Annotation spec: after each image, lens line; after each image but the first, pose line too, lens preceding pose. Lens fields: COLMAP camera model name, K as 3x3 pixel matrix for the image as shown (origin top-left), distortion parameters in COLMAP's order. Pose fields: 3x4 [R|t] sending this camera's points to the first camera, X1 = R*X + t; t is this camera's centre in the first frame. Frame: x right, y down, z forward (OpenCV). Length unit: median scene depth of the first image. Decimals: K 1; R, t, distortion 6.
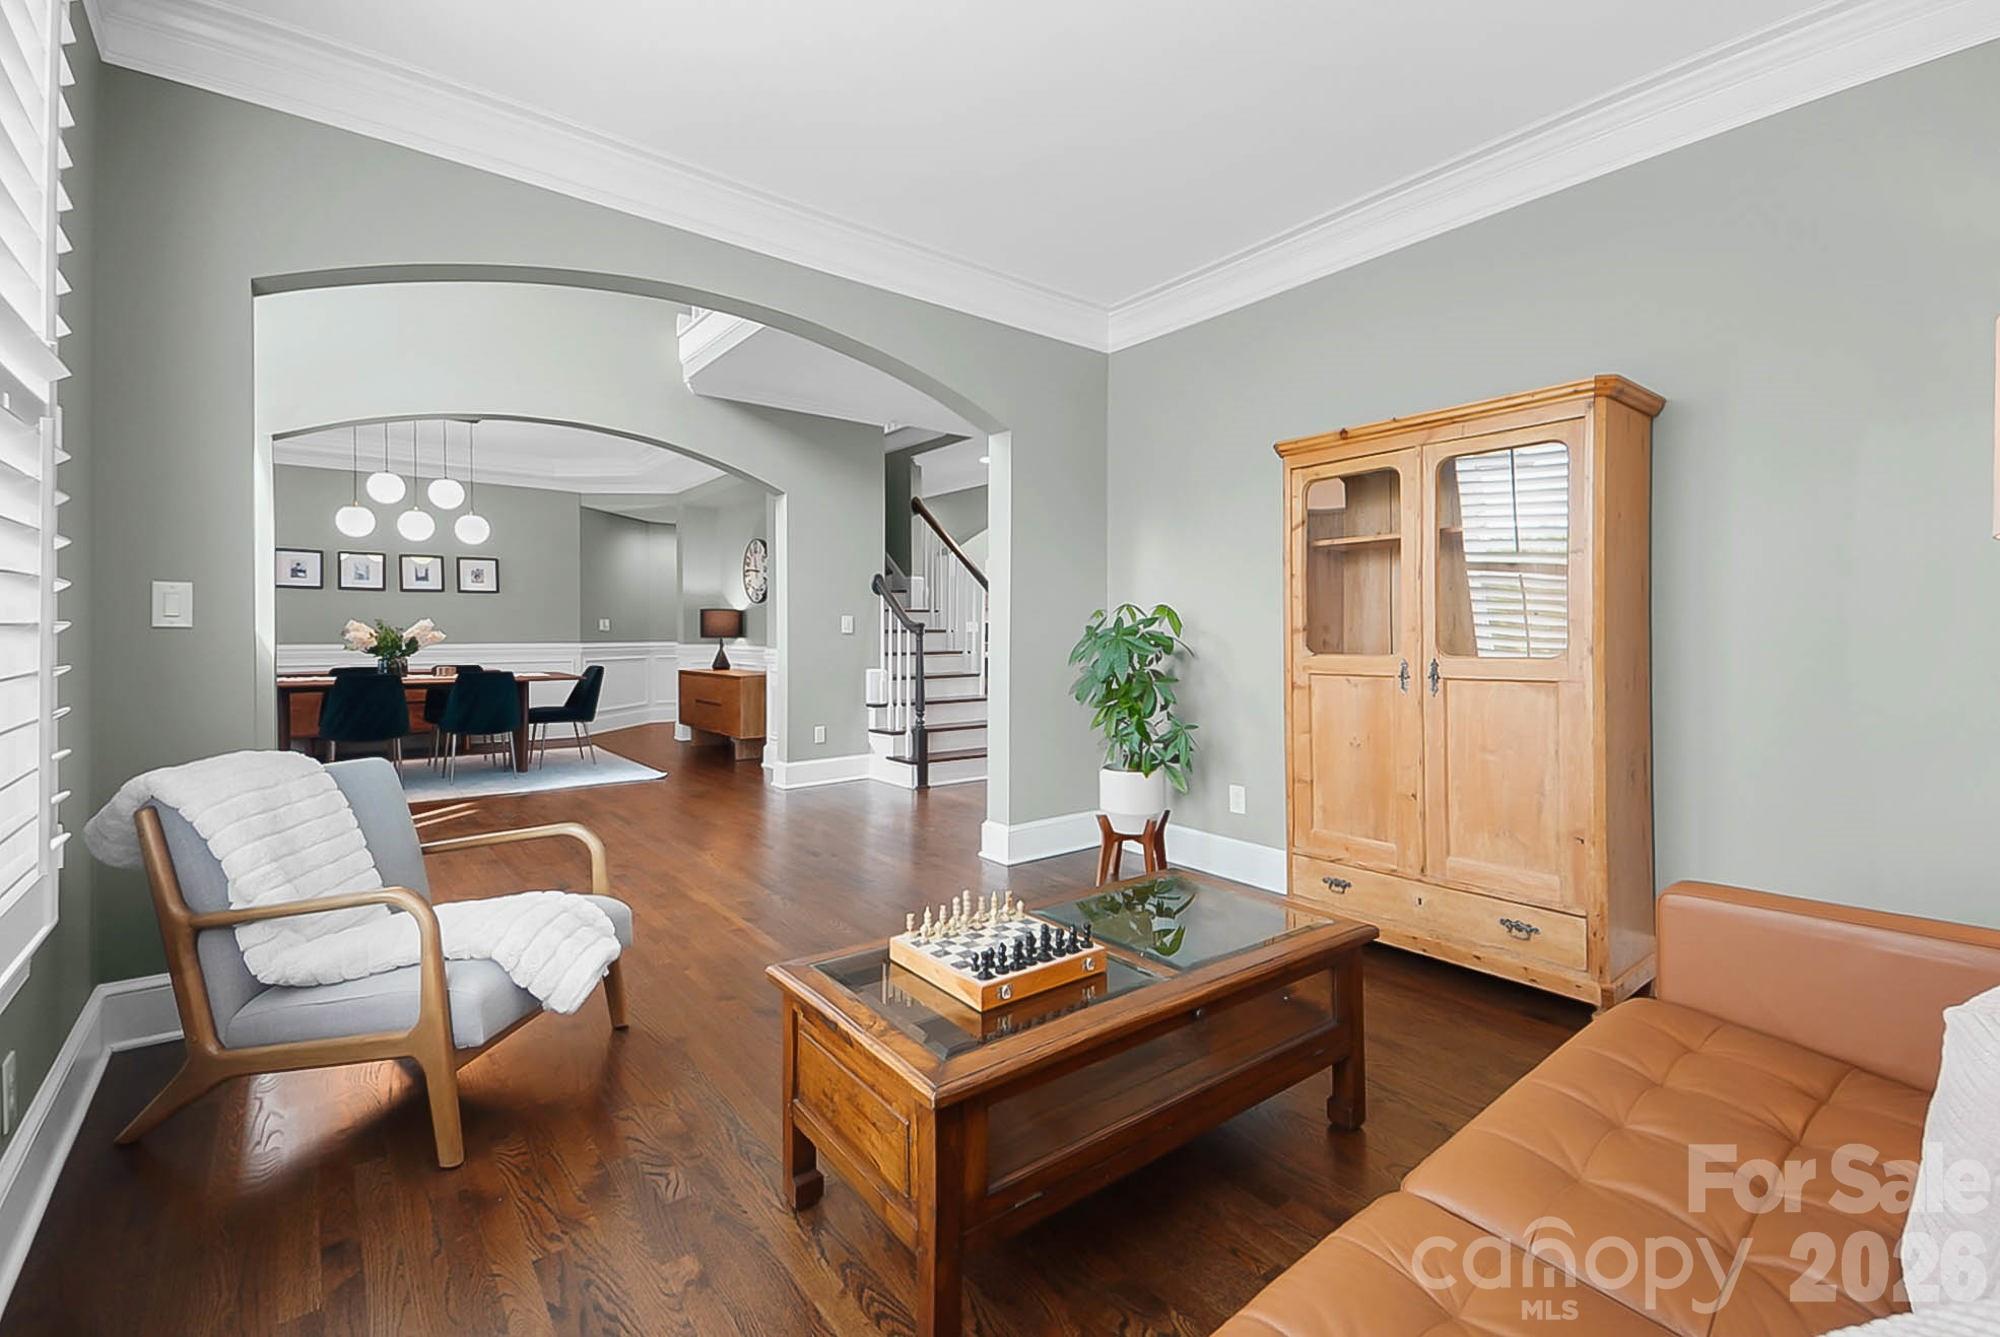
lens RADIAL K [[869.0, 0, 989.1], [0, 869.0, 651.8], [0, 0, 1]] dist [-0.002187, -0.000321]
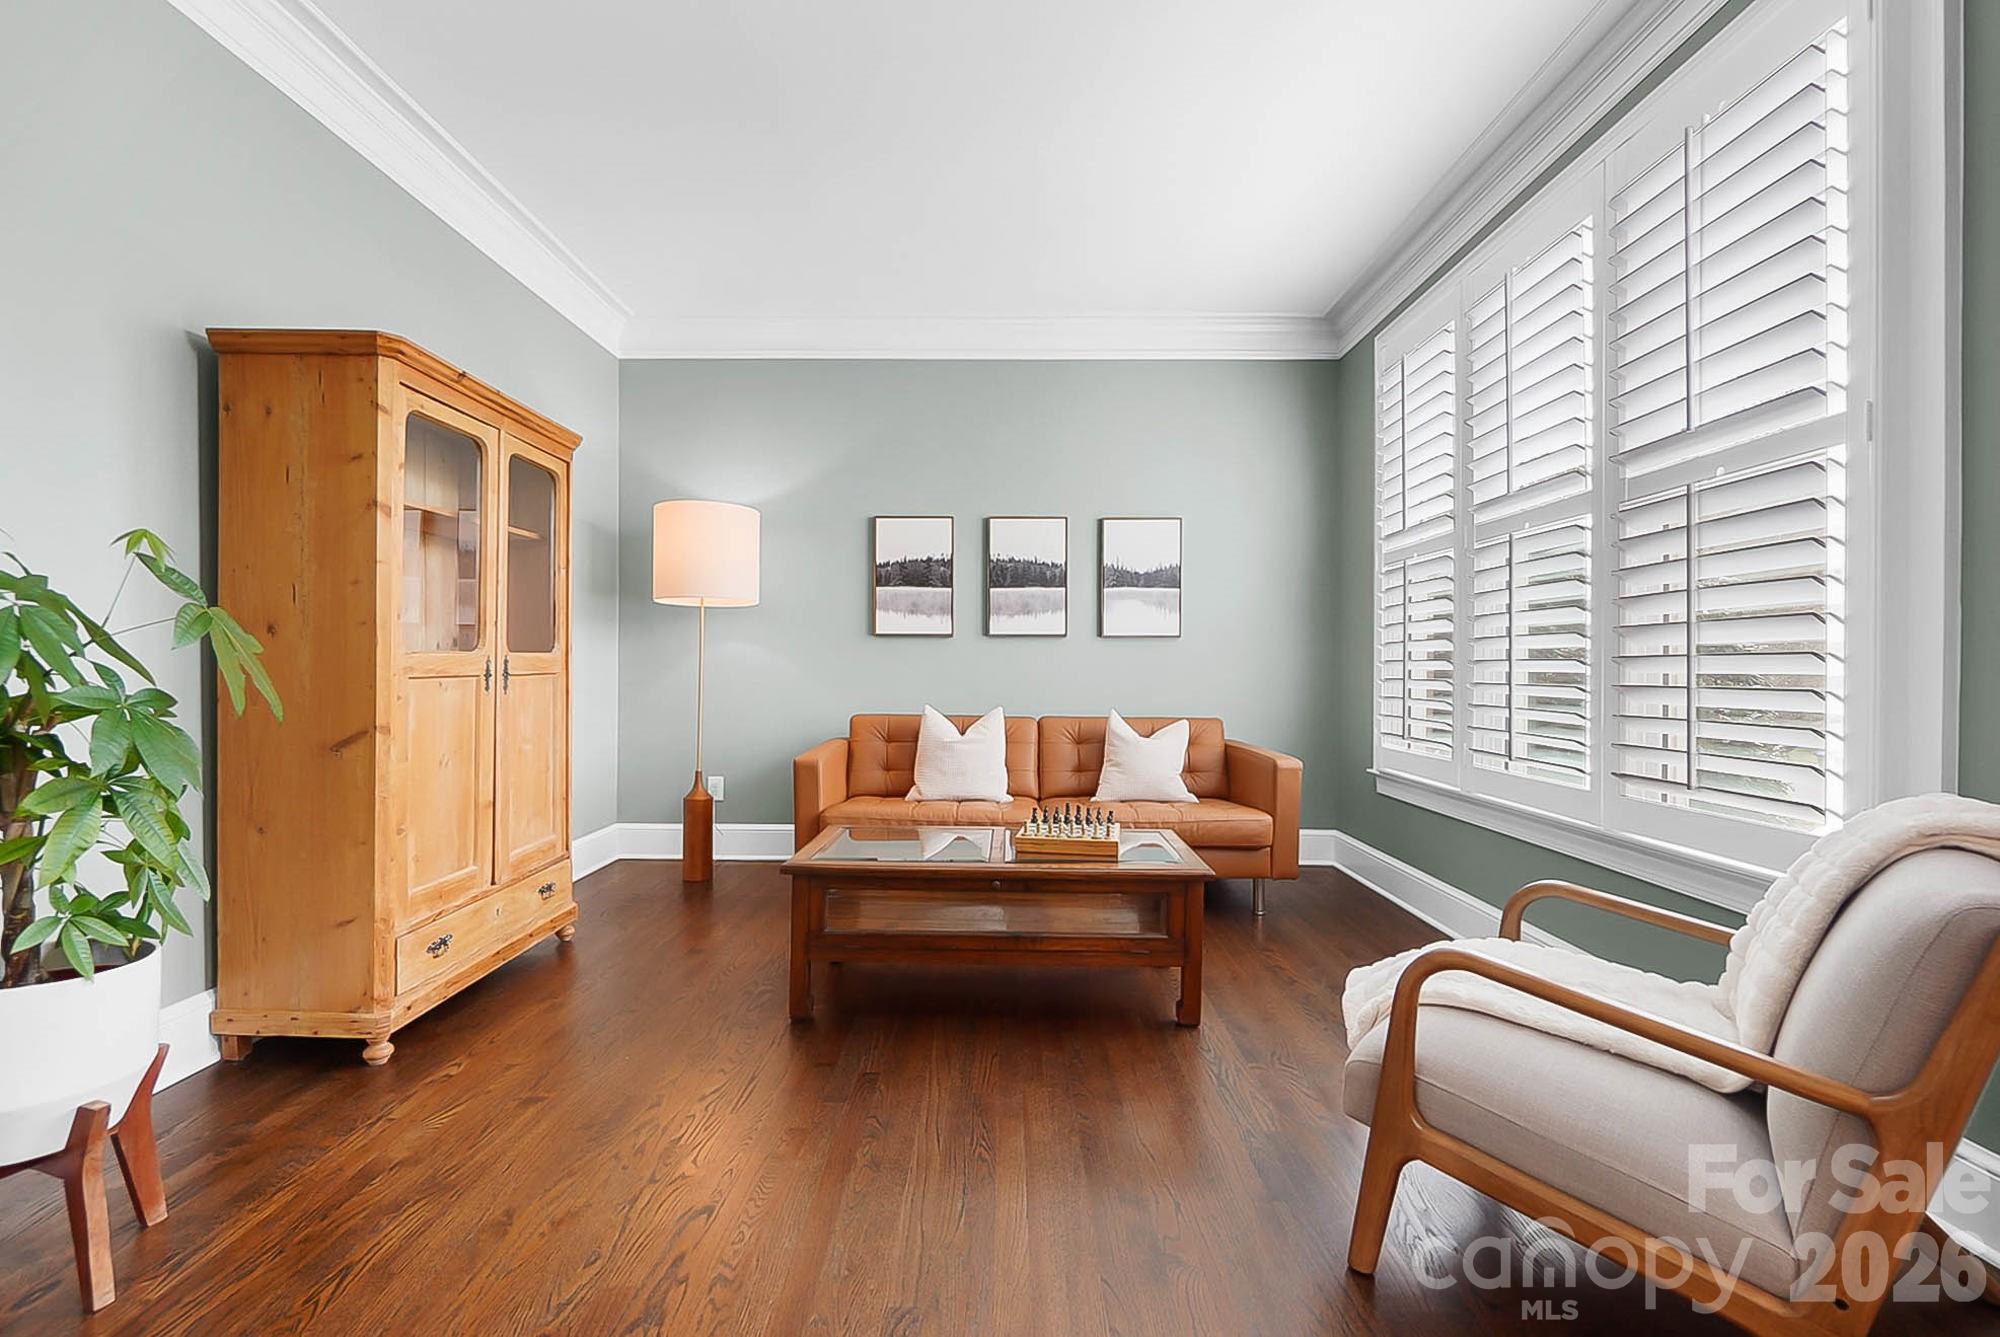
lens RADIAL K [[873.8, 0, 994.0], [0, 873.8, 664.7], [0, 0, 1]] dist [-0.001420, -0.001074]
pose [[-0.778239, -0.004374, 0.627953, -0.473024], [0.001051, 0.999965, 0.008268, 0.009419], [-0.627967, 0.007094, -0.778207, 1.283460]]
